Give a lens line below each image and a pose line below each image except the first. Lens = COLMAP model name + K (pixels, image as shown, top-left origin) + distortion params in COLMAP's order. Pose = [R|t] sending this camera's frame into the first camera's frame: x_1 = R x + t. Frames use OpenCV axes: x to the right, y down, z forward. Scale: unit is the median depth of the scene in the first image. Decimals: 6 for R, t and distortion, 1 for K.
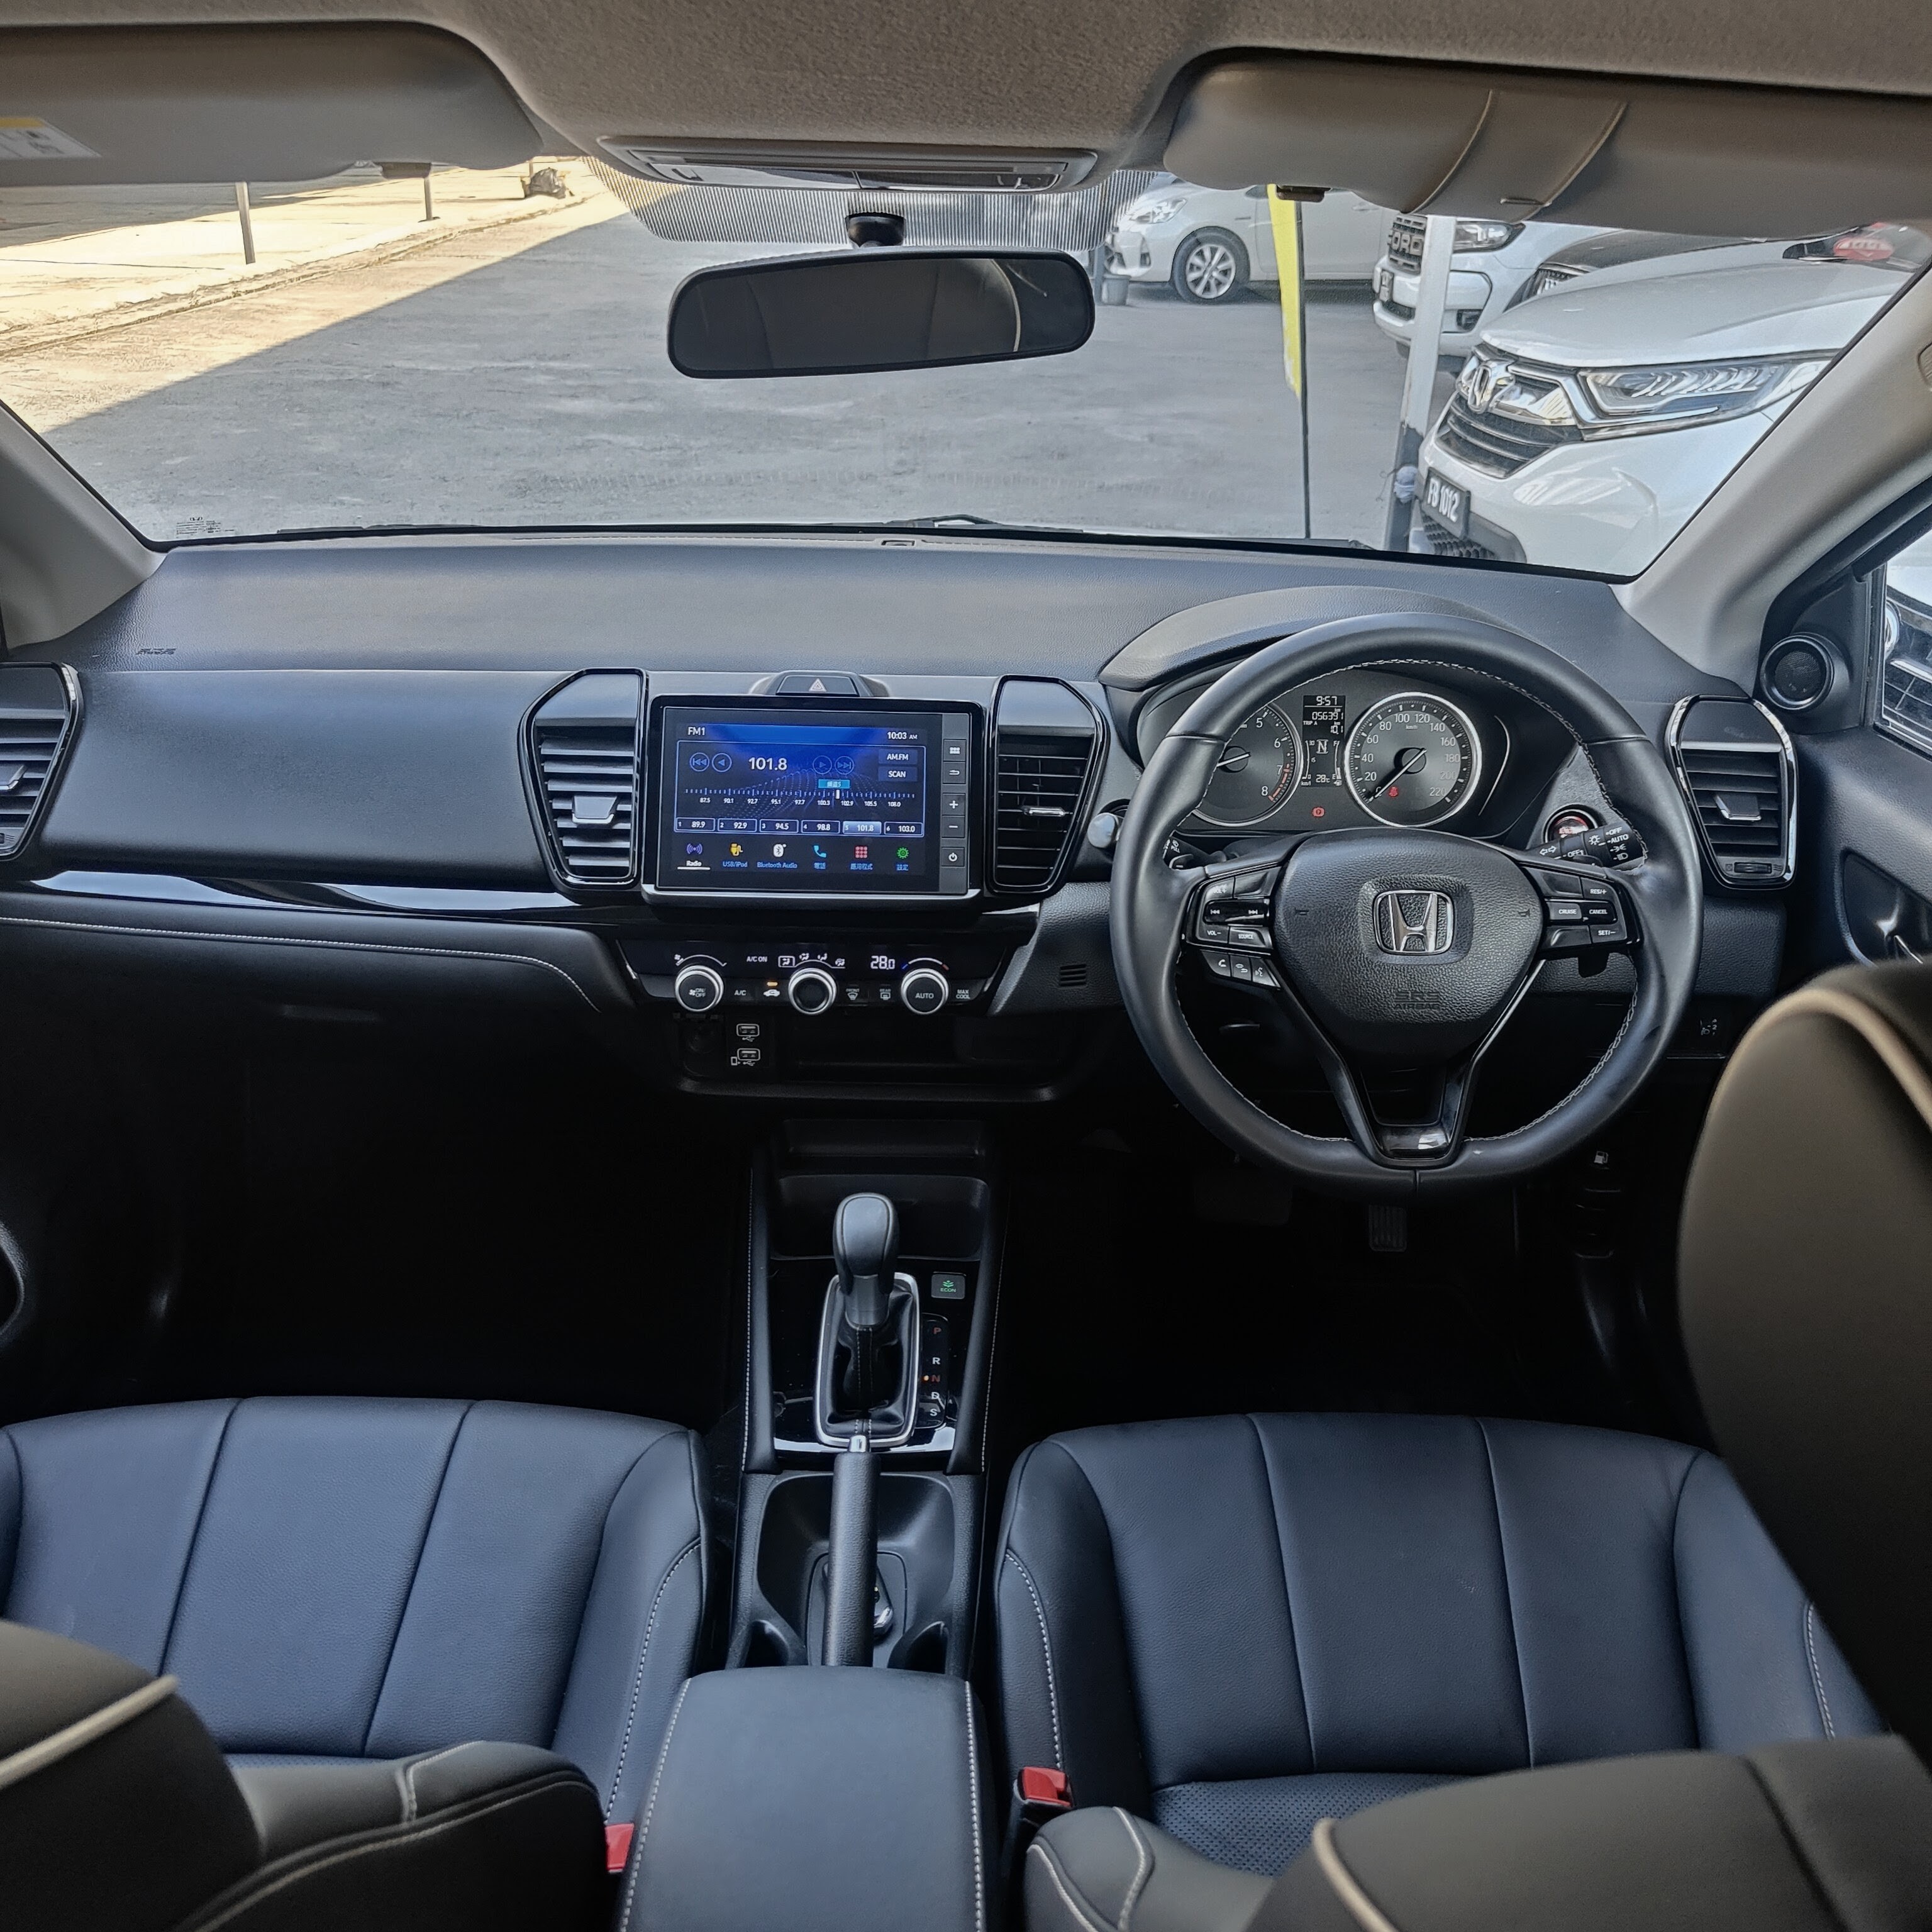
lens RADIAL K [[1818.9, 0, 966.0], [0, 1818.9, 966.0], [0, 0, 1]] dist [0.019251, -0.027465]
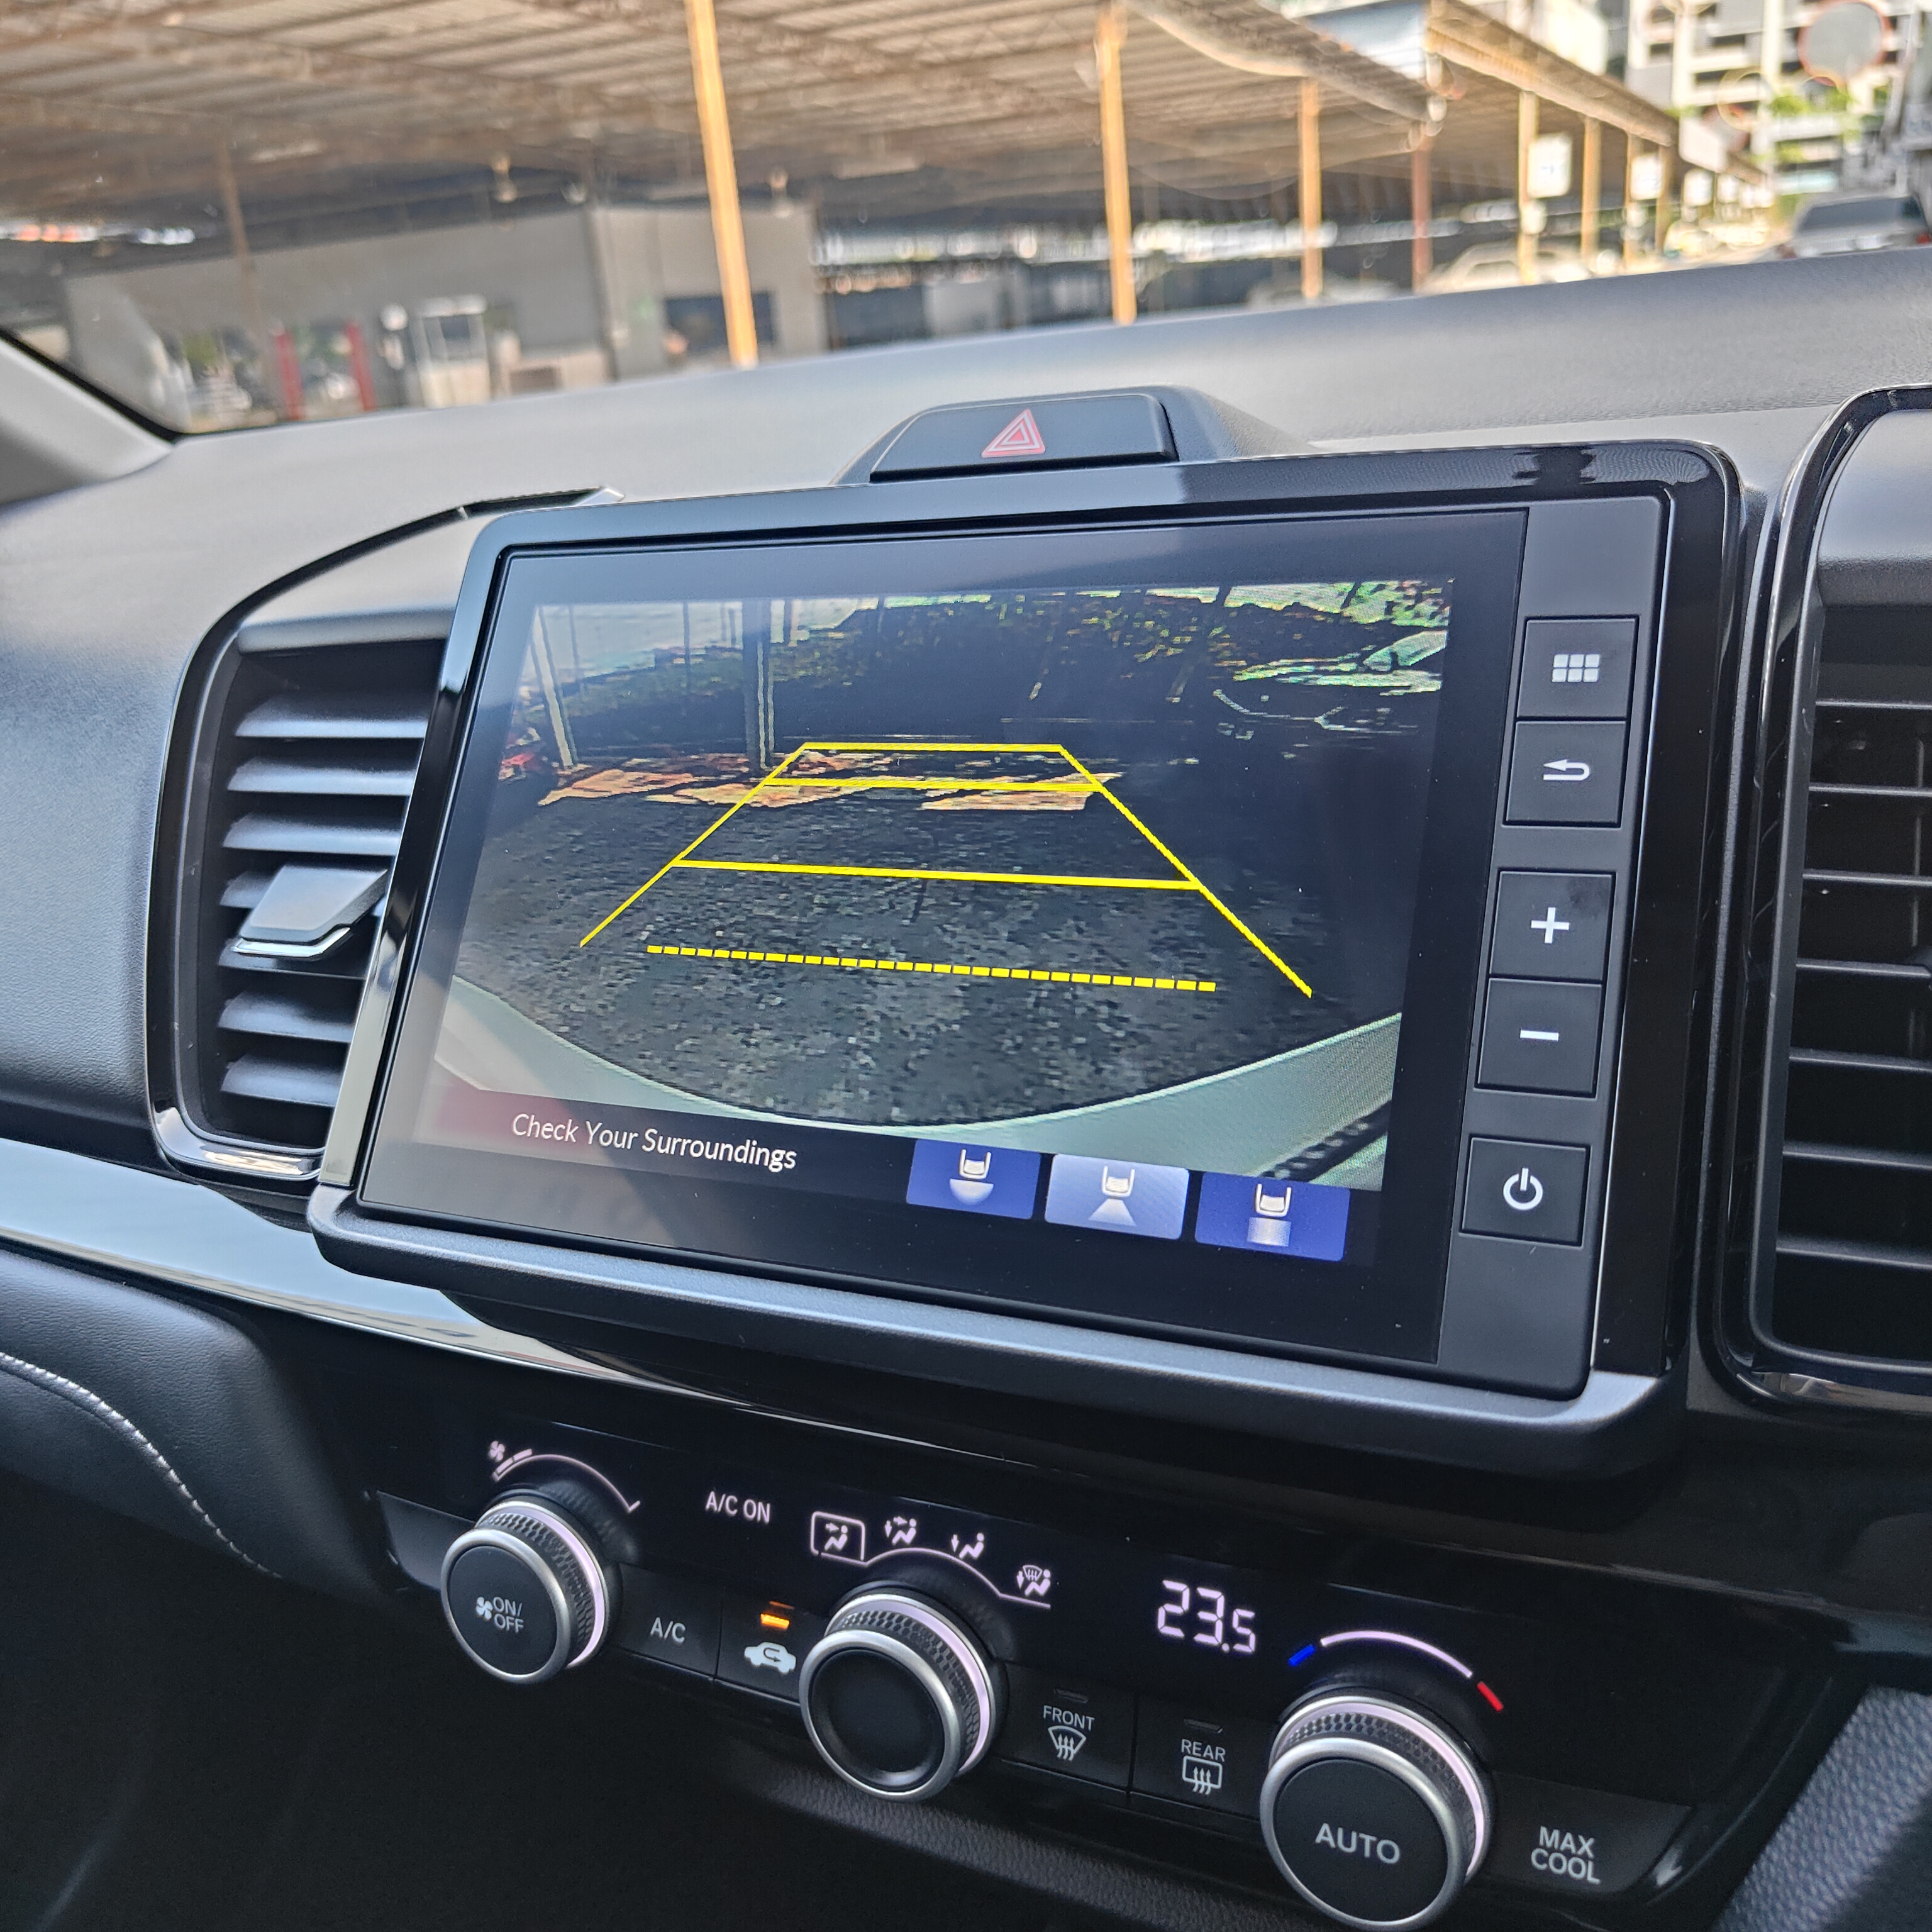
lens RADIAL K [[1845.9, 0, 952.3], [0, 1845.9, 971.1], [0, 0, 1]] dist [-0.012099, 0.000054]
pose [[0.890392, 0.039356, -0.453490, 0.026679], [-0.079091, 0.994478, -0.068983, -0.063337], [0.448271, 0.097289, 0.888588, 0.775517]]
